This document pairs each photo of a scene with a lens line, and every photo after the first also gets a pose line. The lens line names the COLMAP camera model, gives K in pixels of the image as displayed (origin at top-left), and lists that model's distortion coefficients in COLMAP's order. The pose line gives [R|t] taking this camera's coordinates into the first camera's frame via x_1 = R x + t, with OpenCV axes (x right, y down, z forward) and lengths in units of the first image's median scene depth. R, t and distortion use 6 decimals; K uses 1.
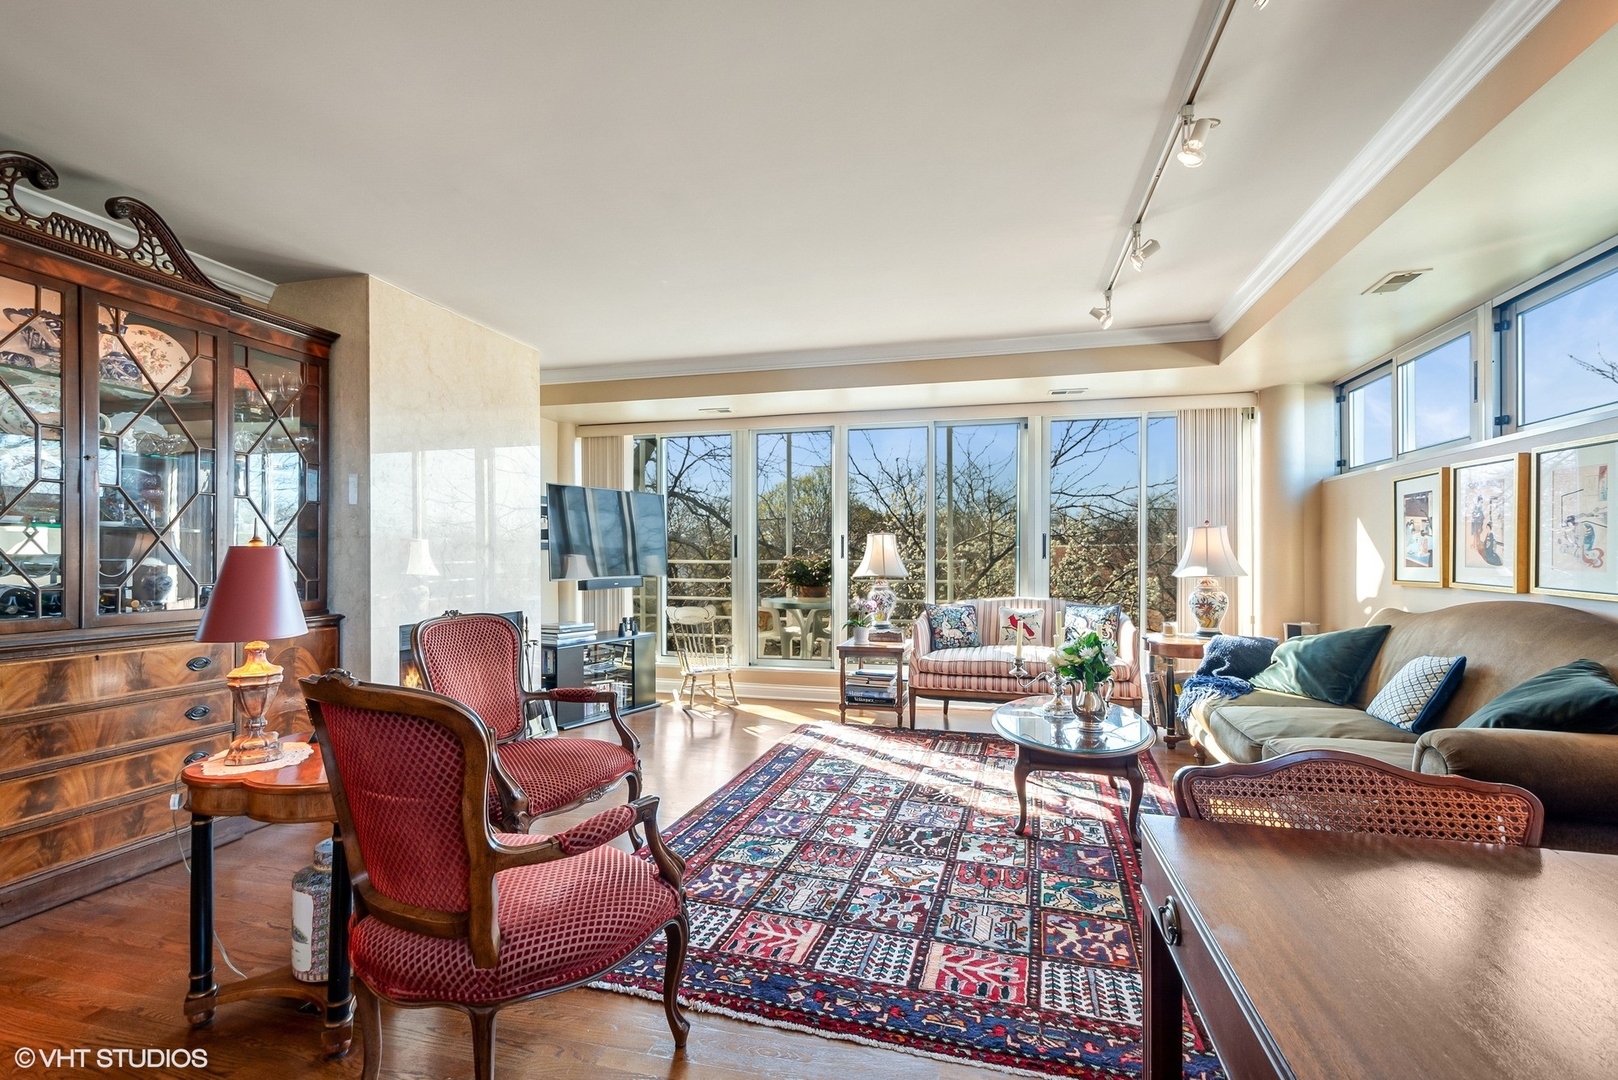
lens RADIAL K [[750.1, 0, 804.5], [0, 750.1, 549.5], [0, 0, 1]] dist [-0.000205, -0.000001]
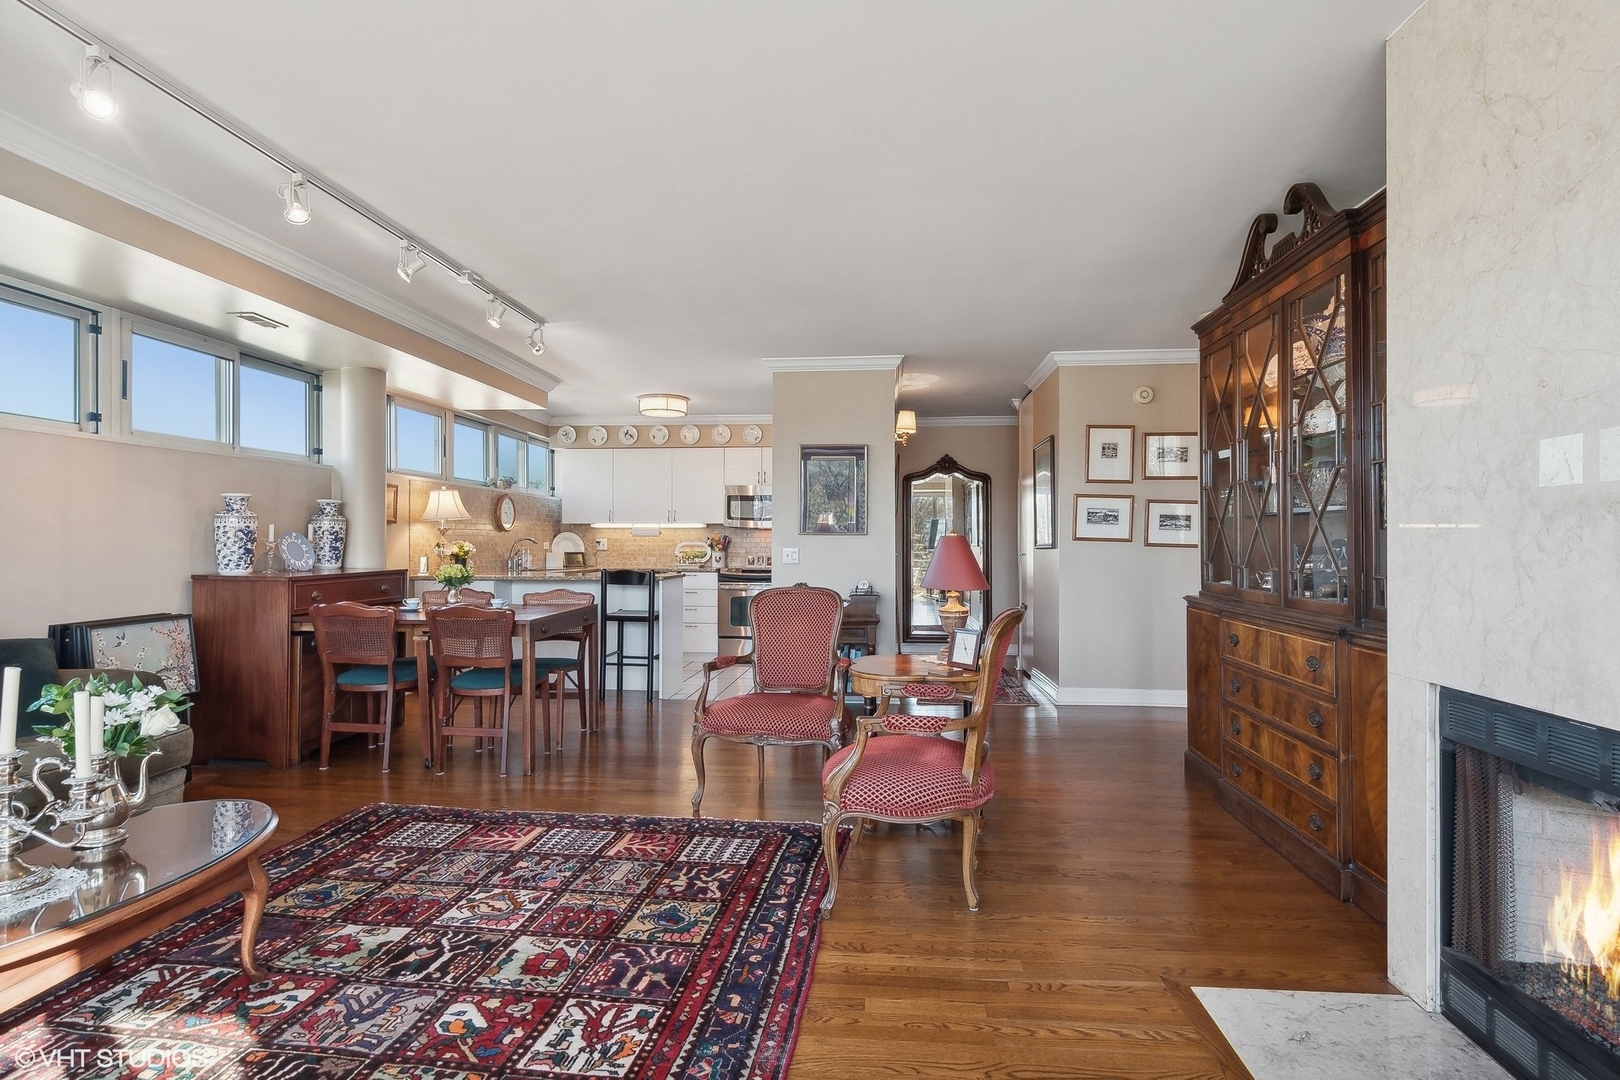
lens RADIAL K [[842.4, 0, 807.0], [0, 842.4, 543.3], [0, 0, 1]] dist [-0.006059, -0.001087]
pose [[-0.986422, 0.001045, -0.164226, -0.062000], [0.002311, 0.999969, -0.007517, 0.018797], [0.164213, -0.007794, -0.986394, 2.008259]]
